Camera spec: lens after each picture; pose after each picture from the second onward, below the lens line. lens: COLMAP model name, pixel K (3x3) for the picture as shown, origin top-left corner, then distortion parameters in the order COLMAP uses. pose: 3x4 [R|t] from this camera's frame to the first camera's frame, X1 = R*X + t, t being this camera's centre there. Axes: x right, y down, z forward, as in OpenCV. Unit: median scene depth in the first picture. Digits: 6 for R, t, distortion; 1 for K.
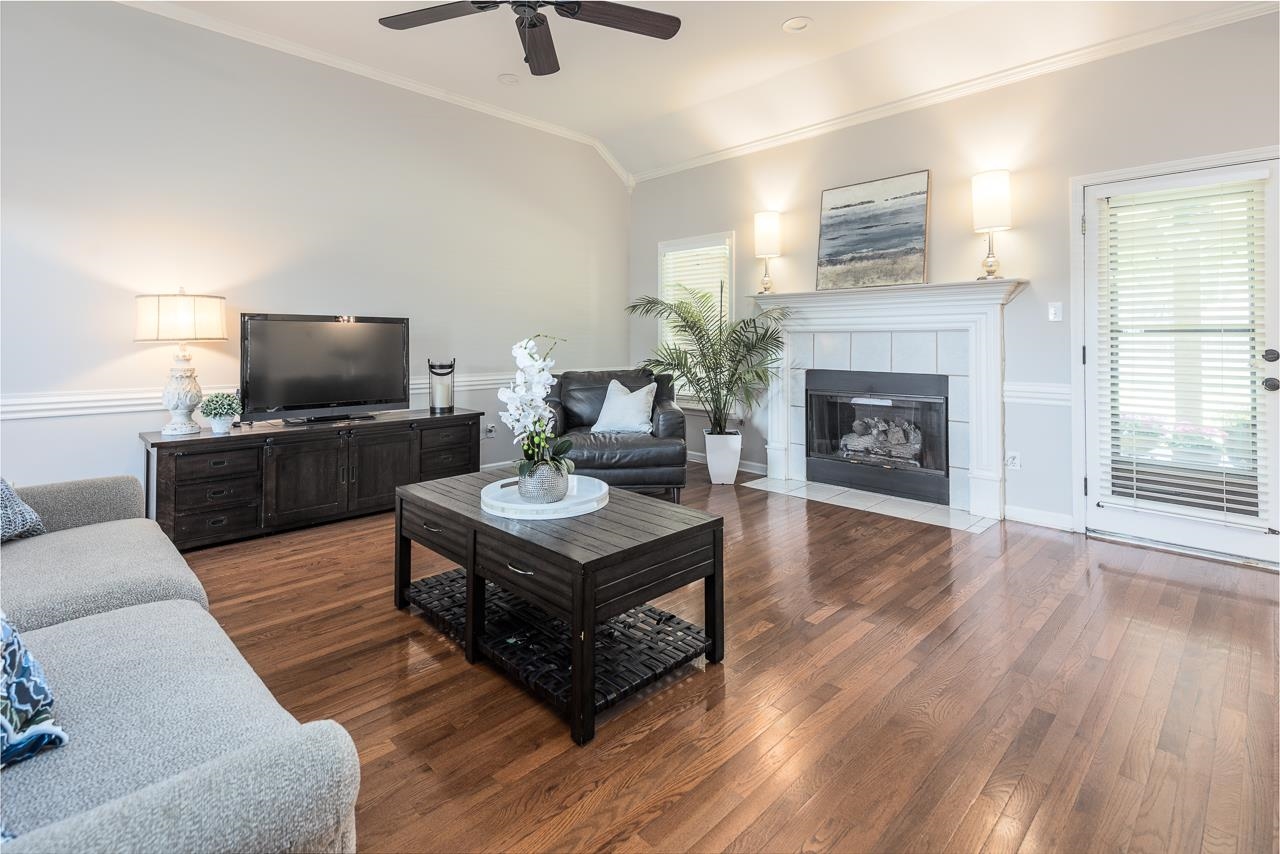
lens RADIAL K [[614.9, 0, 632.2], [0, 614.9, 427.1], [0, 0, 1]] dist [0.046362, -0.008073]
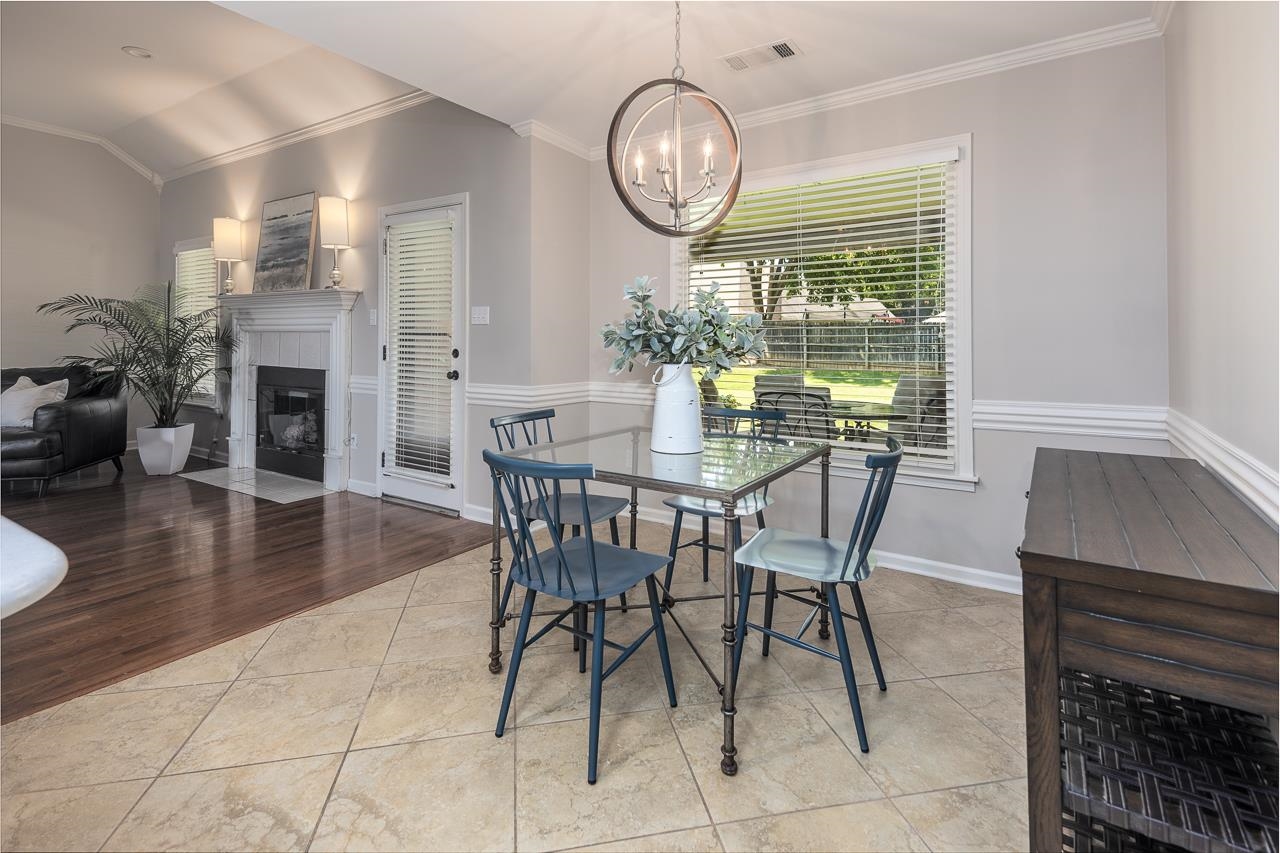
lens RADIAL K [[614.9, 0, 632.0], [0, 614.9, 421.7], [0, 0, 1]] dist [0.046362, -0.008073]
pose [[0.979930, -0.032432, 0.196687, 0.756210], [0.032631, 0.999465, 0.002232, 0.025965], [-0.196654, 0.004231, 0.980464, -0.224242]]
